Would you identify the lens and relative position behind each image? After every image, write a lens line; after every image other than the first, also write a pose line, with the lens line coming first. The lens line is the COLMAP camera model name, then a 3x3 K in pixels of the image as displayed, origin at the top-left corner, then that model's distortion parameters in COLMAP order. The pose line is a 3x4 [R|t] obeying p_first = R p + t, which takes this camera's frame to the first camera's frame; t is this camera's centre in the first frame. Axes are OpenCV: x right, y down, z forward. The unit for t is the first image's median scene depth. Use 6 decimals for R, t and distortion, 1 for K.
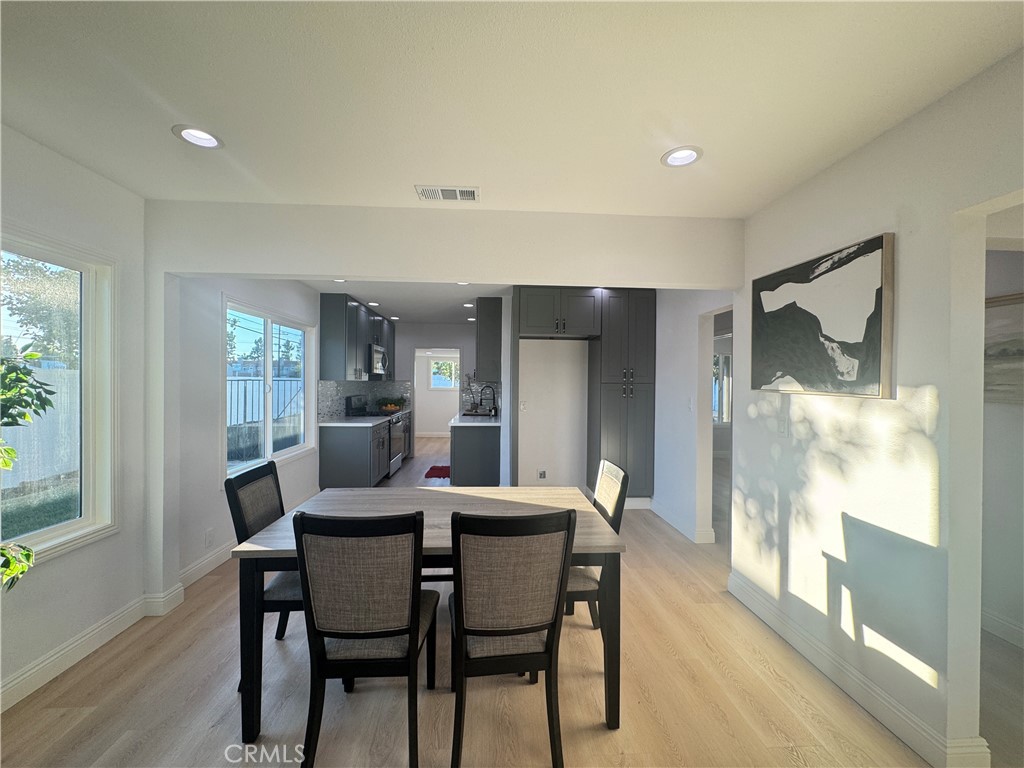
lens RADIAL K [[406.5, 0, 512.0], [0, 406.5, 384.0], [0, 0, 1]] dist [-0.000024, -0.000061]
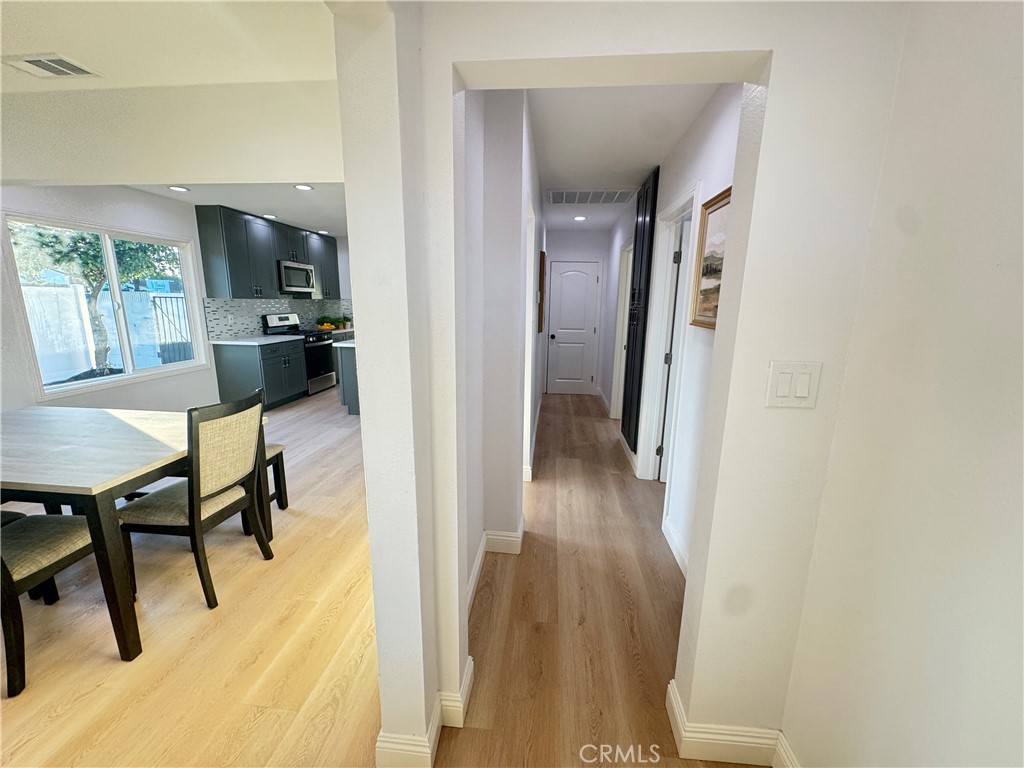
lens RADIAL K [[406.5, 0, 512.0], [0, 406.5, 384.0], [0, 0, 1]] dist [-0.000024, -0.000061]
pose [[0.989453, 0.039211, -0.139446, 0.339987], [-0.011194, 0.980485, 0.196277, -0.004843], [0.144421, -0.192646, 0.970582, 0.081201]]
